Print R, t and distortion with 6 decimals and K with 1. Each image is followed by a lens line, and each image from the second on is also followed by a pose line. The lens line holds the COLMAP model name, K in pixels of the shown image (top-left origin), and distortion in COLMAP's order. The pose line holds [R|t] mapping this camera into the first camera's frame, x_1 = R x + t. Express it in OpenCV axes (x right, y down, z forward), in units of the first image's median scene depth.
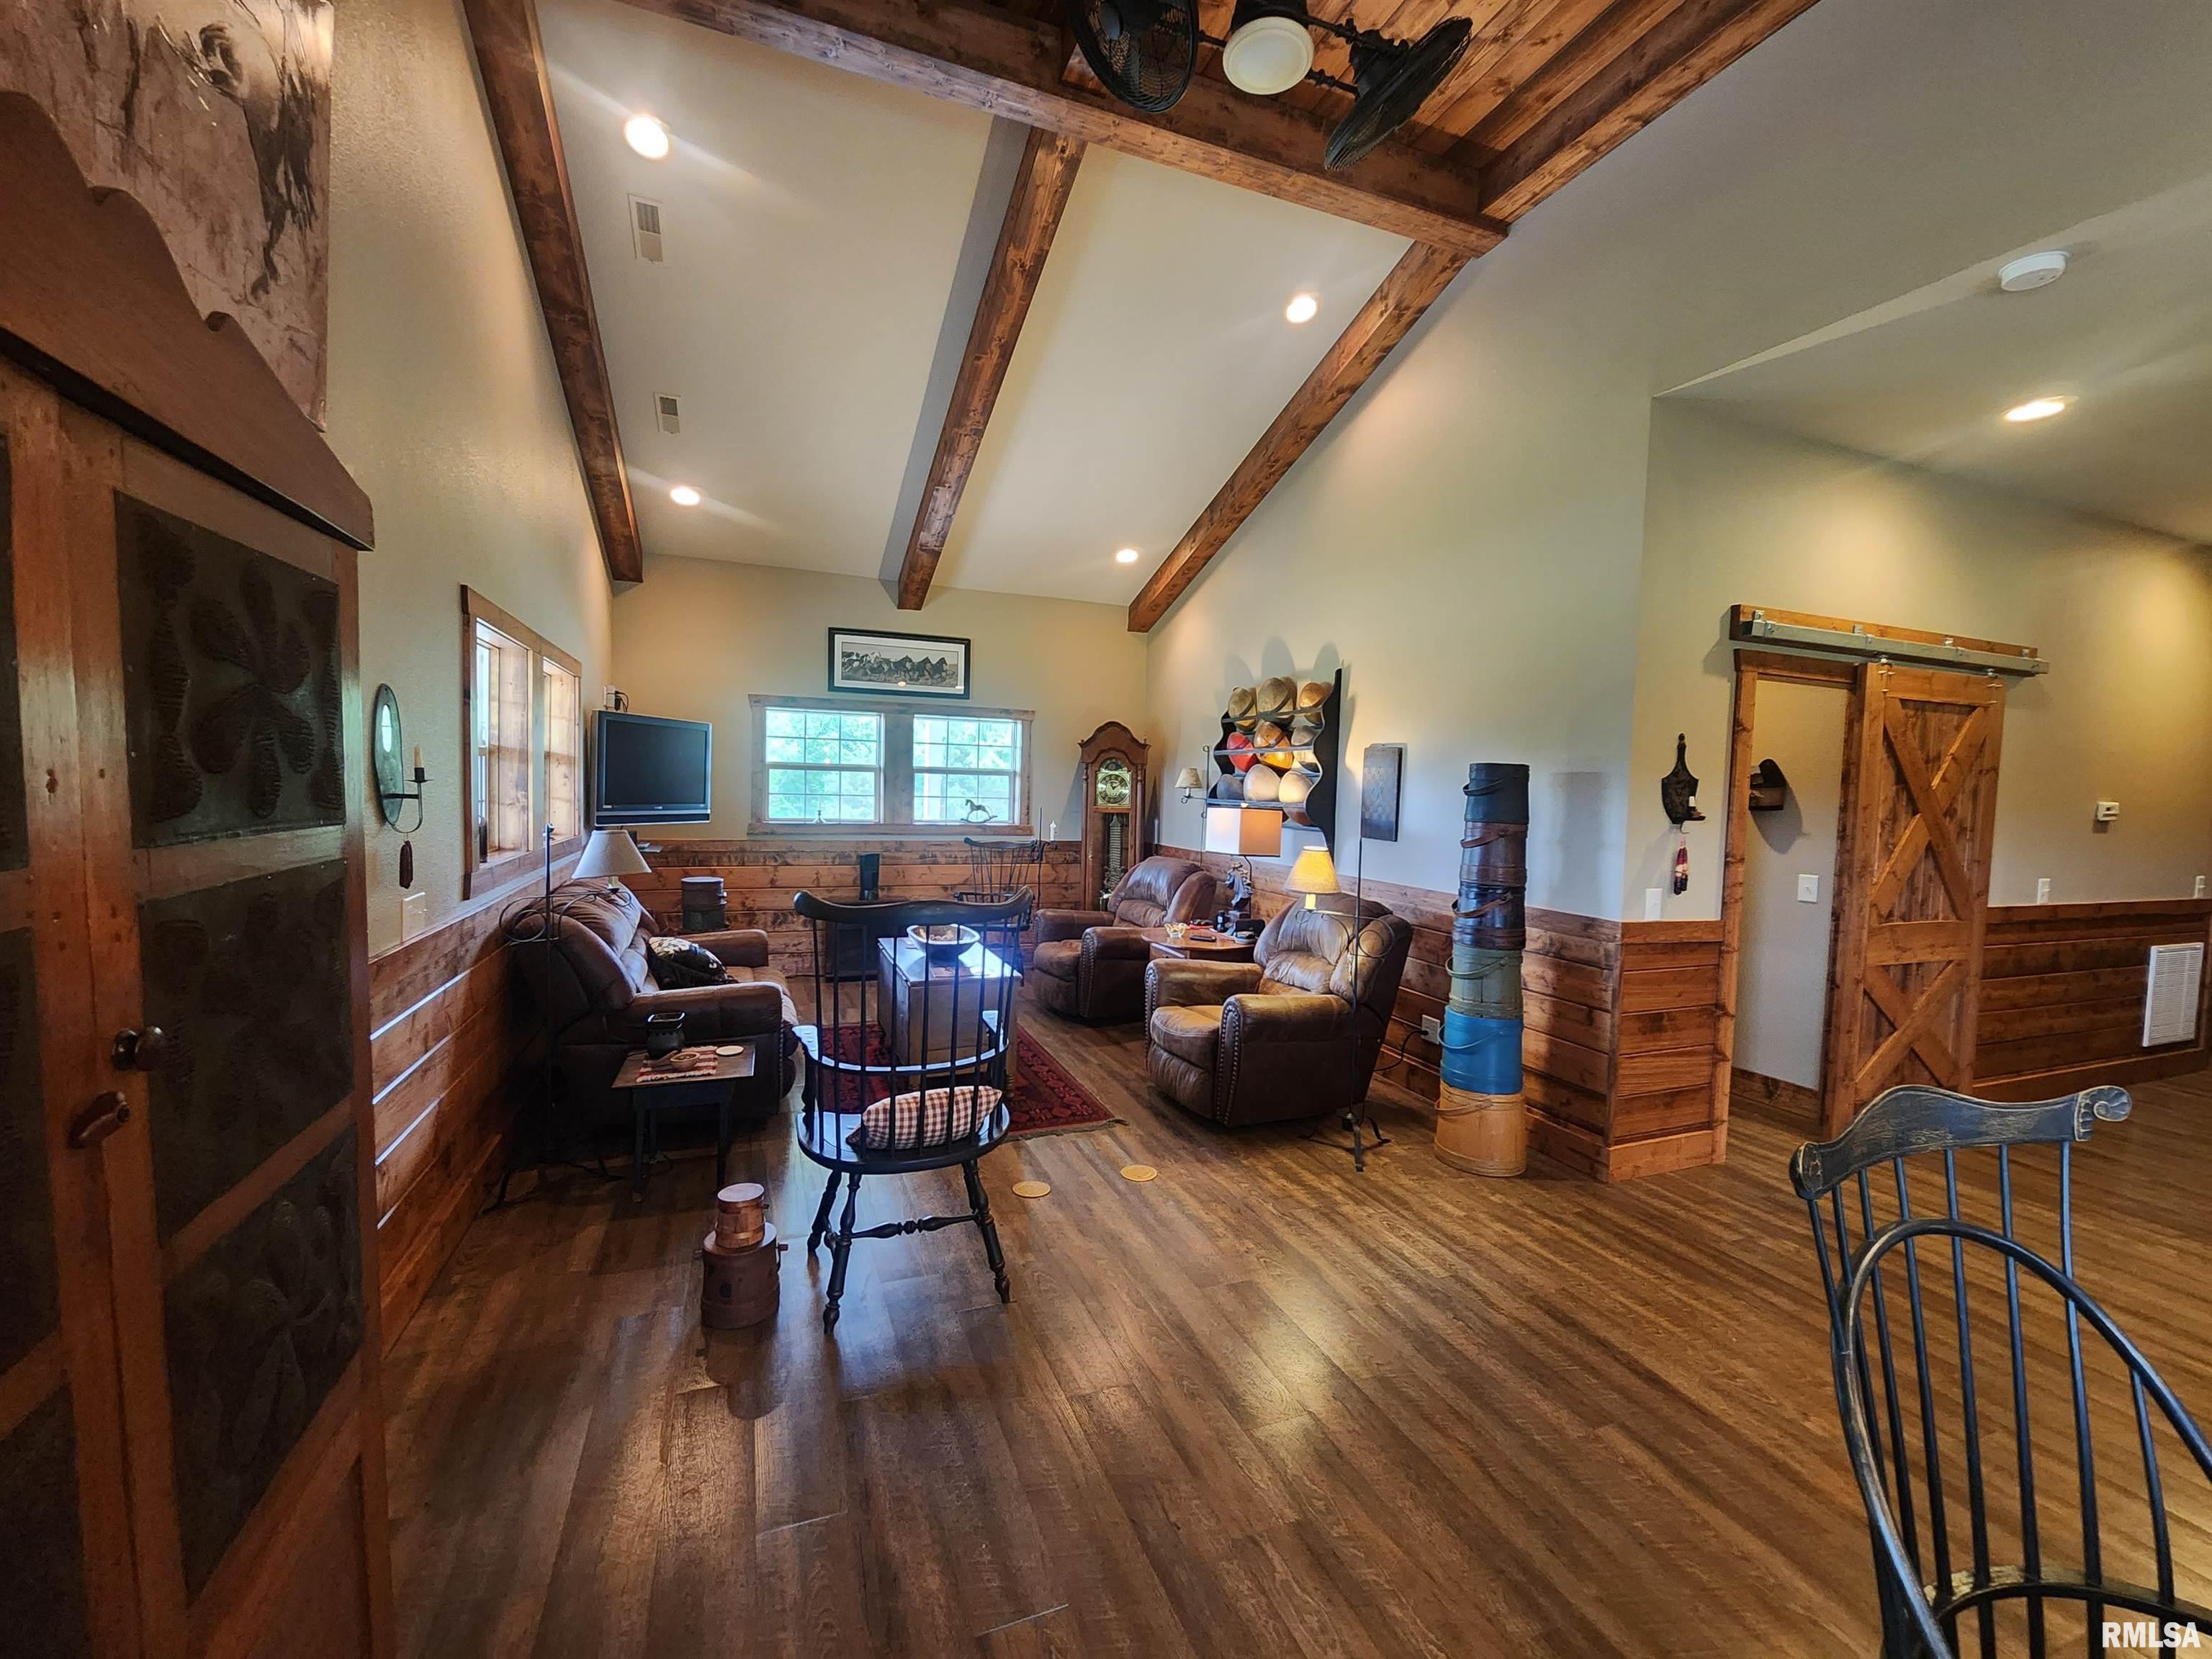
lens RADIAL K [[907.3, 0, 1106.0], [0, 907.3, 829.5], [0, 0, 1]] dist [0.002029, 0.000083]
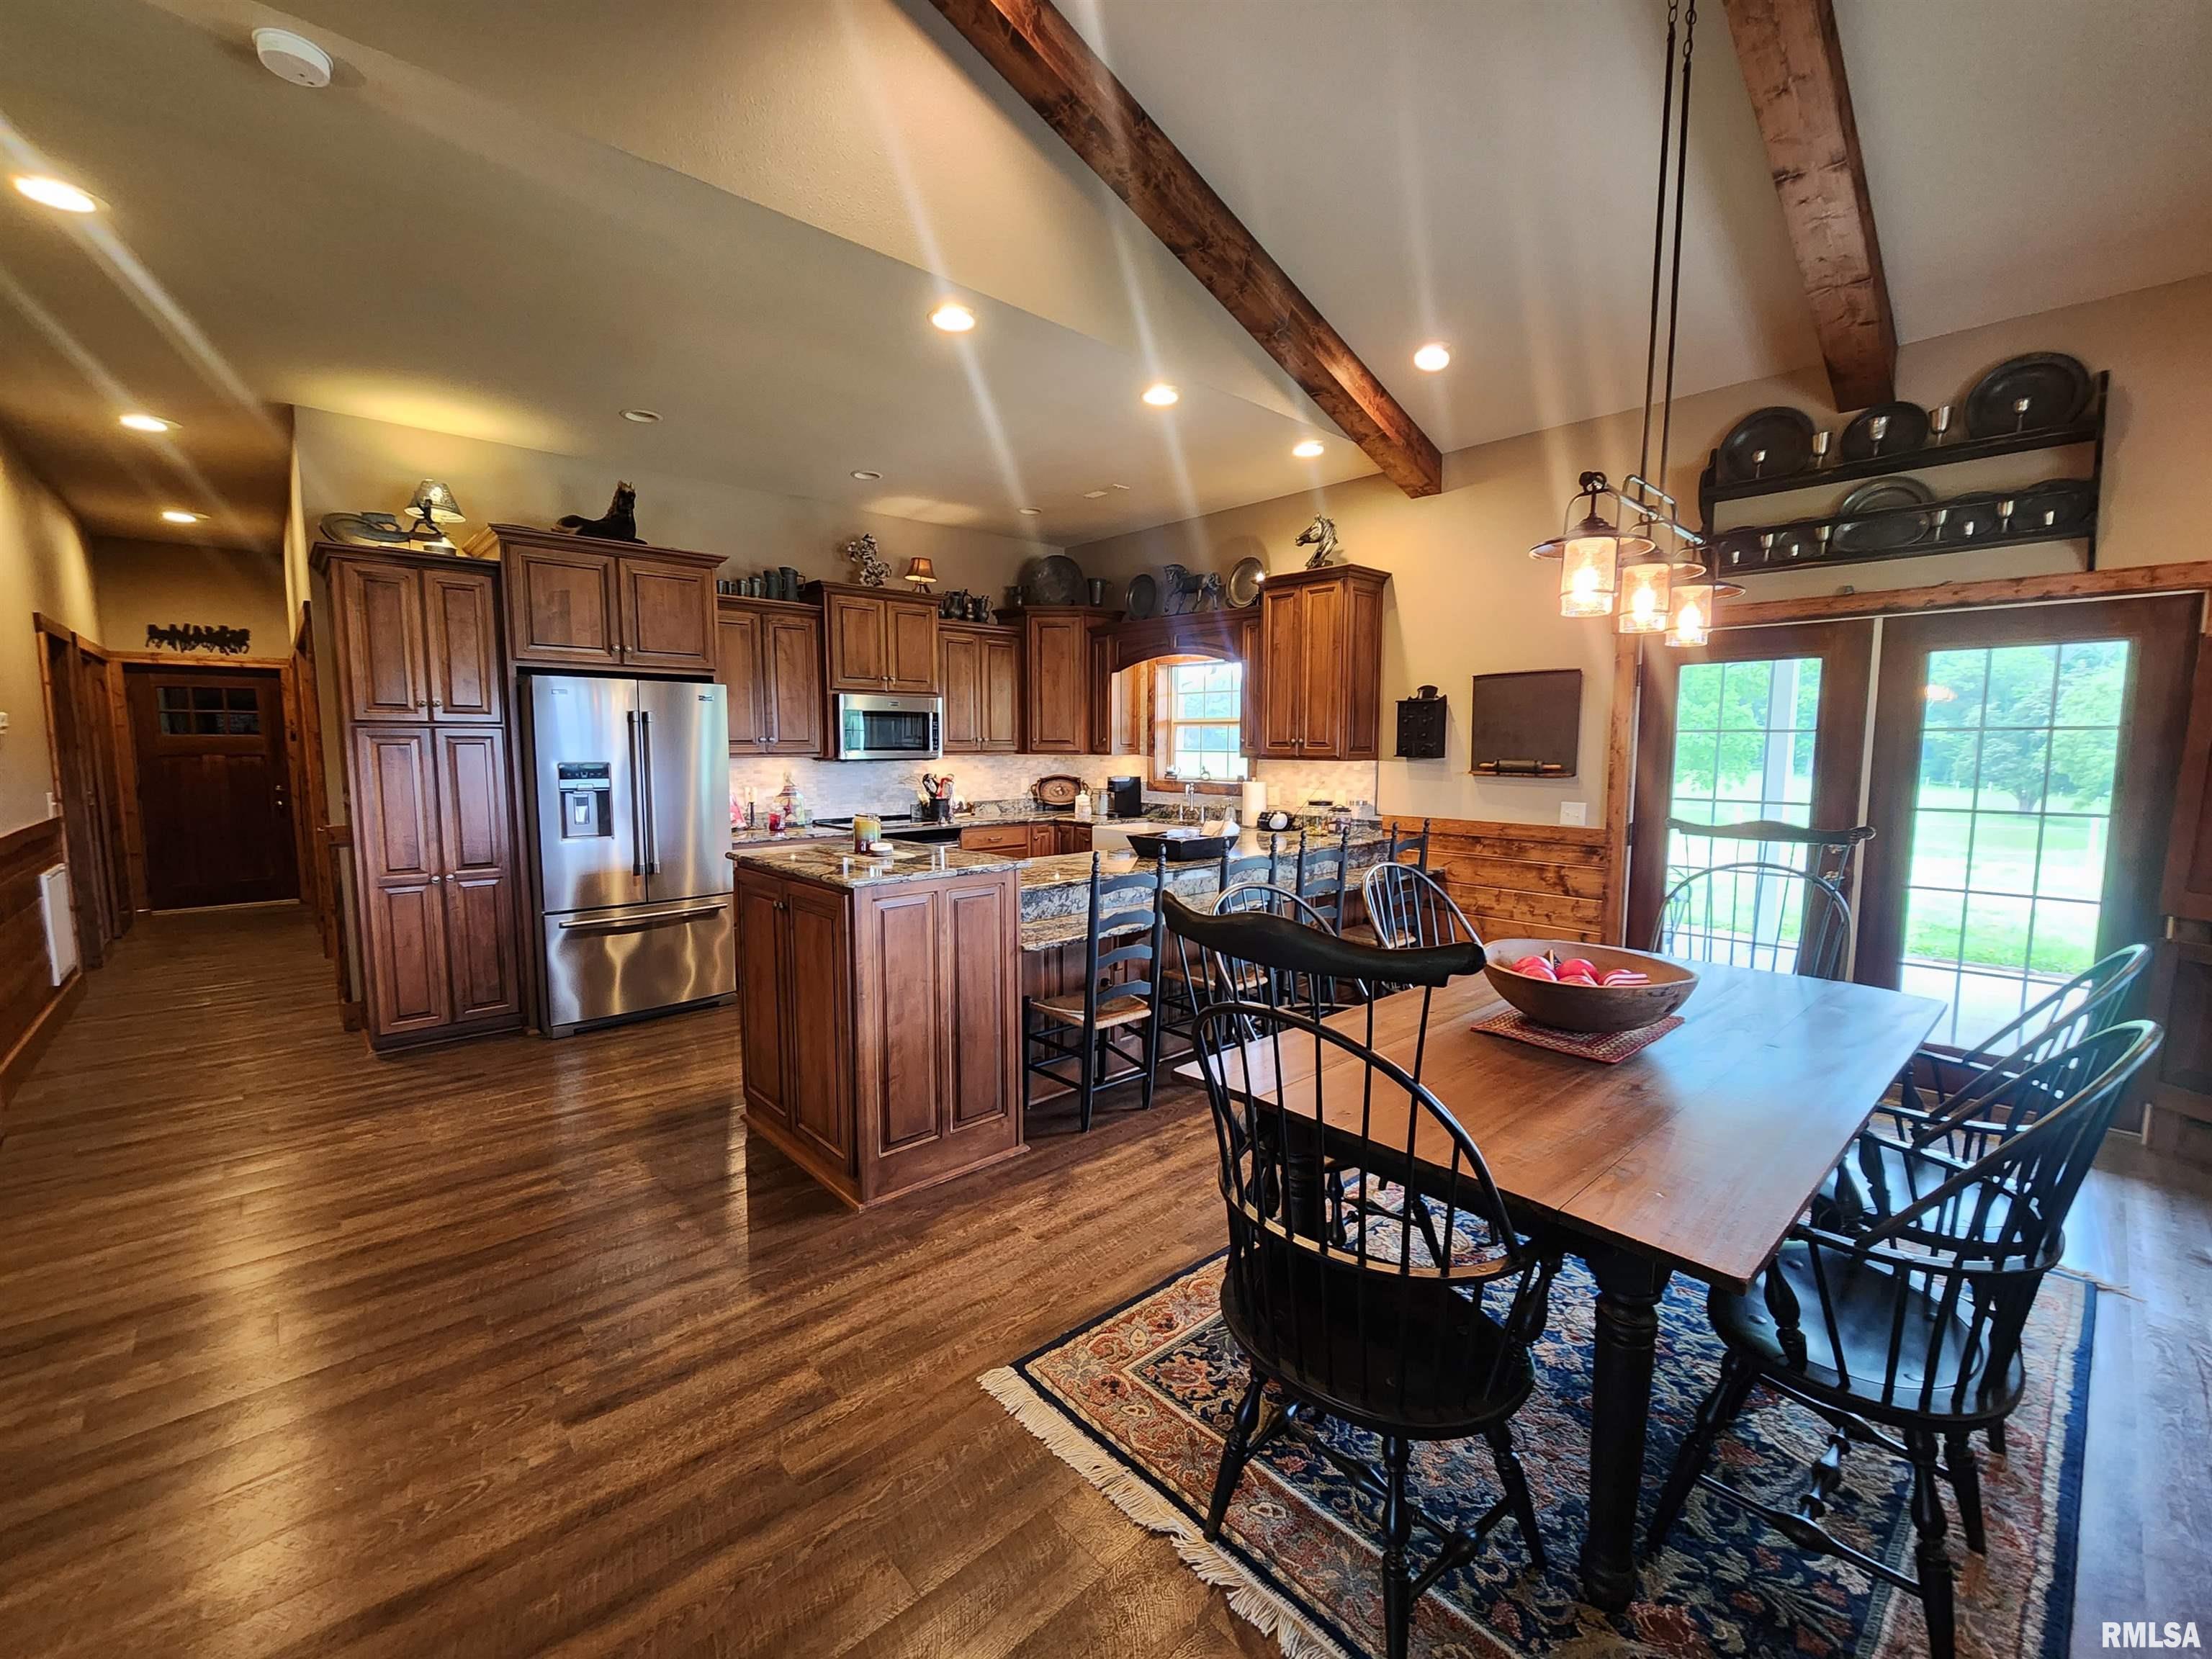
lens RADIAL K [[909.4, 0, 1110.6], [0, 909.4, 832.3], [0, 0, 1]] dist [0.002829, -0.002610]
pose [[-0.364214, -0.124087, 0.923012, -0.048680], [0.035107, 0.988550, 0.146750, -0.006626], [-0.930653, 0.085853, -0.355688, 0.324524]]
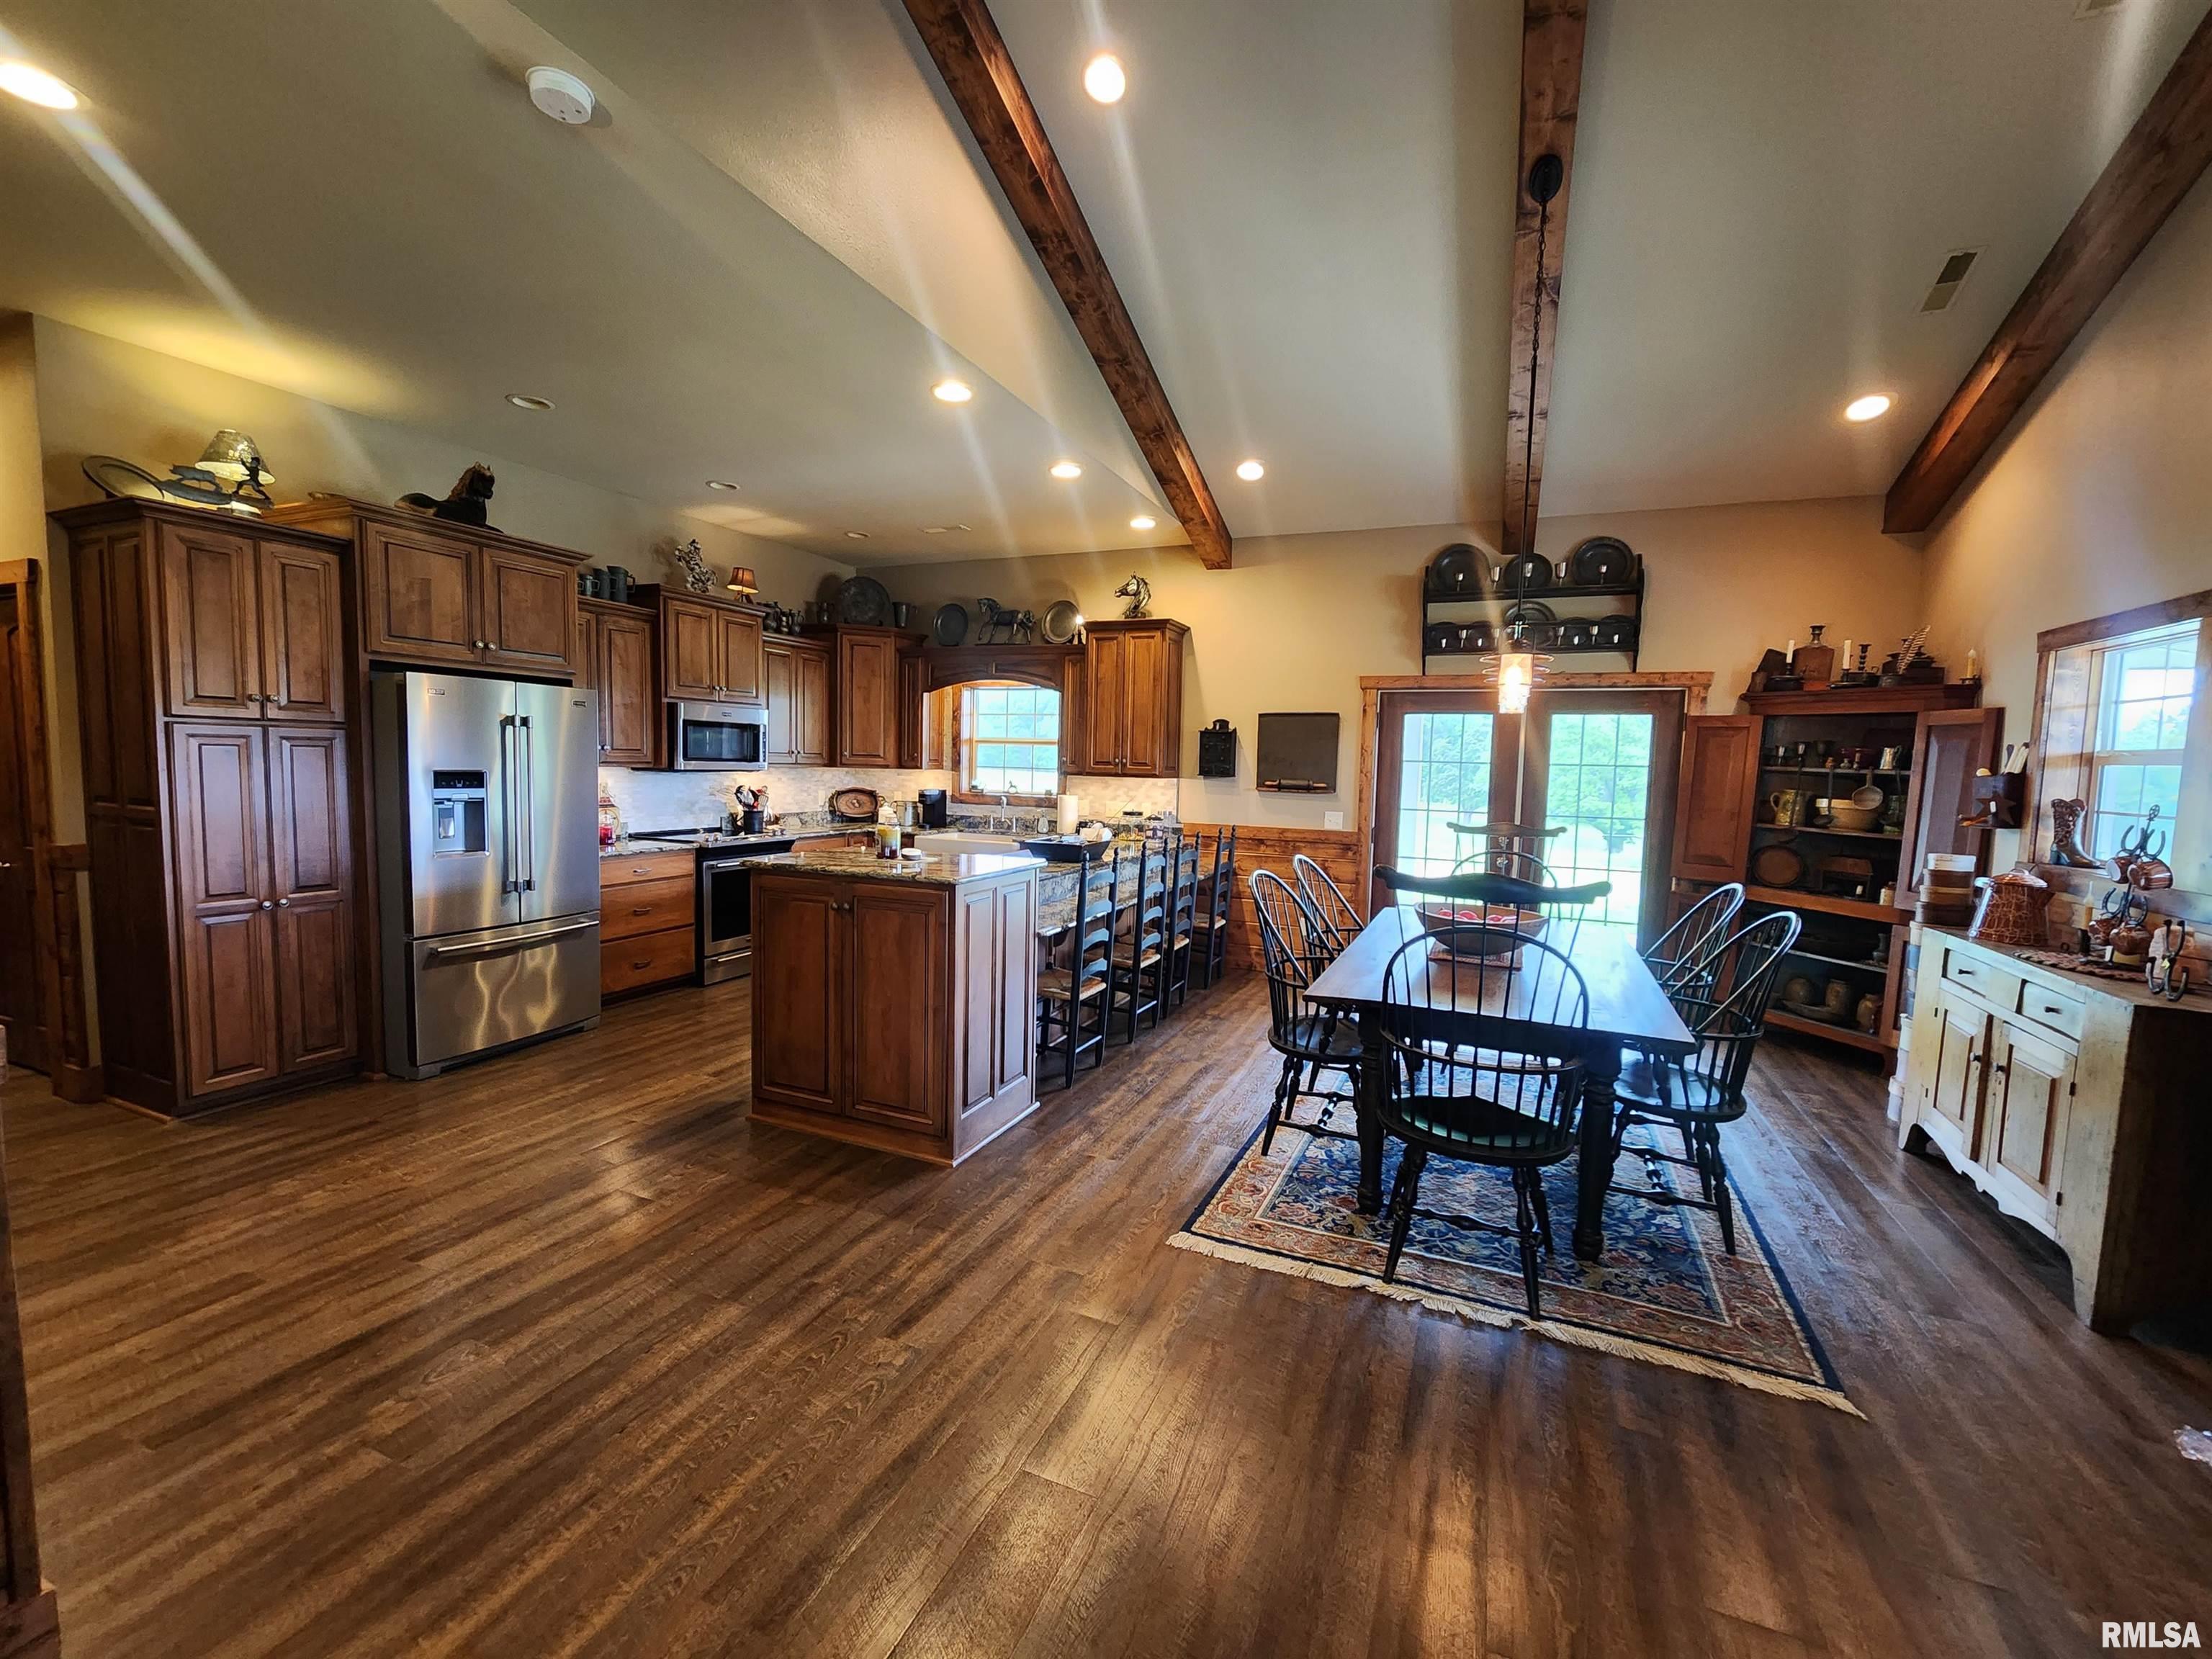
lens RADIAL K [[909.4, 0, 1110.6], [0, 909.4, 832.3], [0, 0, 1]] dist [0.002829, -0.002610]
pose [[-0.711950, -0.104943, 0.694344, -0.009582], [-0.011719, 0.990408, 0.137675, -0.024333], [-0.702132, 0.089881, -0.706351, 0.638779]]
